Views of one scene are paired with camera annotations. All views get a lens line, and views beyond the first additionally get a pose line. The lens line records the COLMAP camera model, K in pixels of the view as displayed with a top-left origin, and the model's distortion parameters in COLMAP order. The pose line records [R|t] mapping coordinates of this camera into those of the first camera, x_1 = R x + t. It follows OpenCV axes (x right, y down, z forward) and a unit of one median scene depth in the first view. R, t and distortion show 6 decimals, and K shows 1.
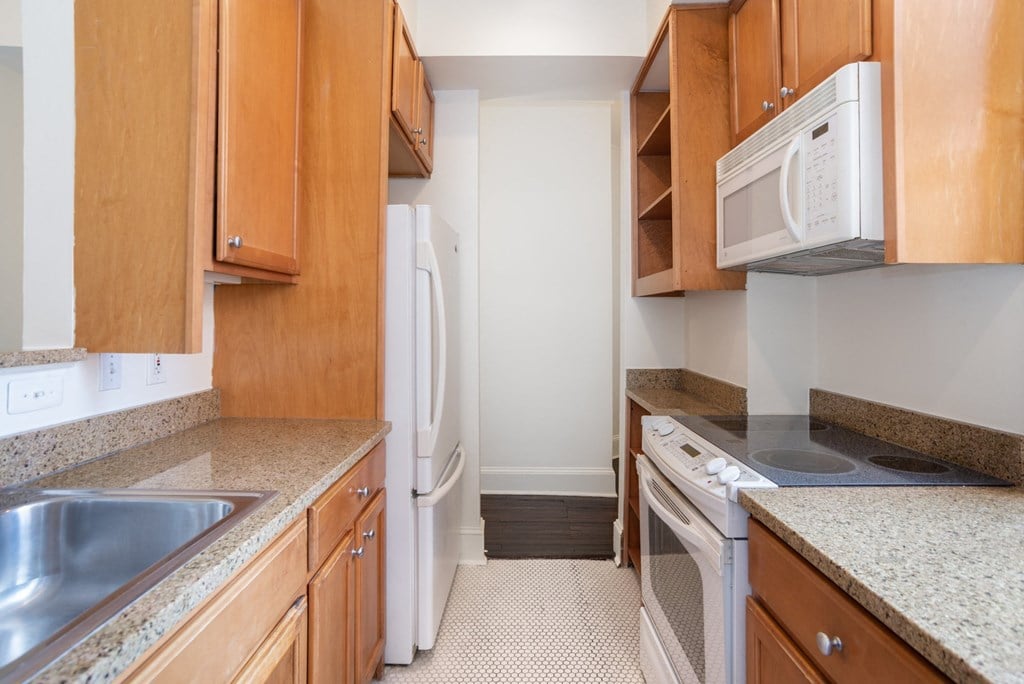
lens RADIAL K [[523.6, 0, 508.2], [0, 523.6, 308.3], [0, 0, 1]] dist [-0.070591, 0.039673]
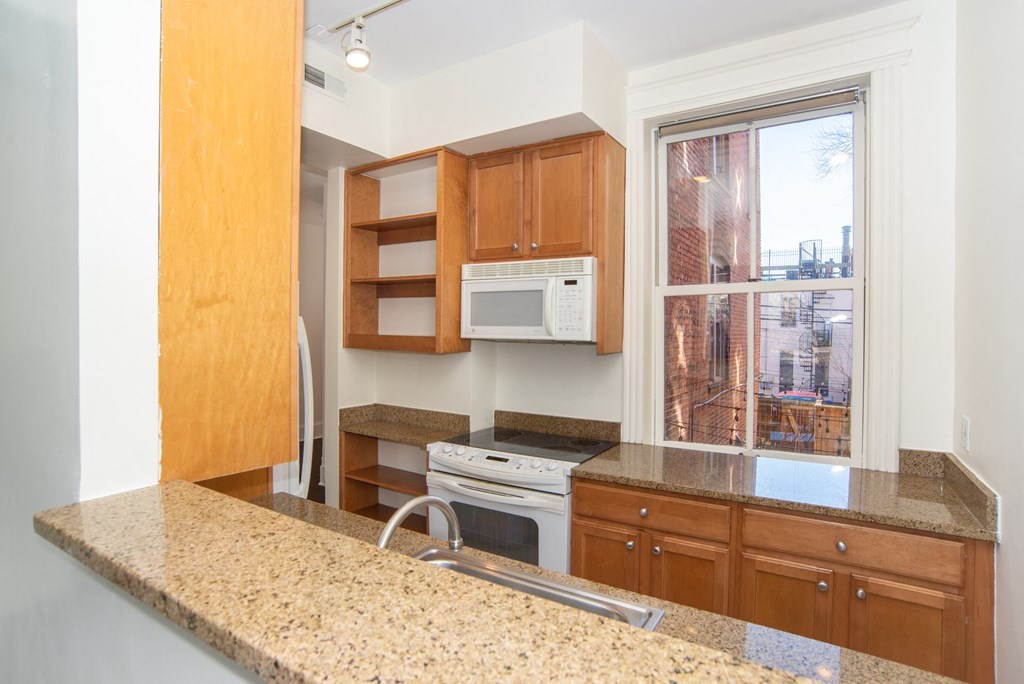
lens RADIAL K [[530.5, 0, 512.0], [0, 530.5, 342.0], [0, 0, 1]] dist [-0.067757, 0.000666]
pose [[0.527000, -0.017226, 0.849691, -1.214299], [-0.023729, 0.999107, 0.034973, -0.180798], [-0.849534, -0.038593, 0.526120, 0.109052]]
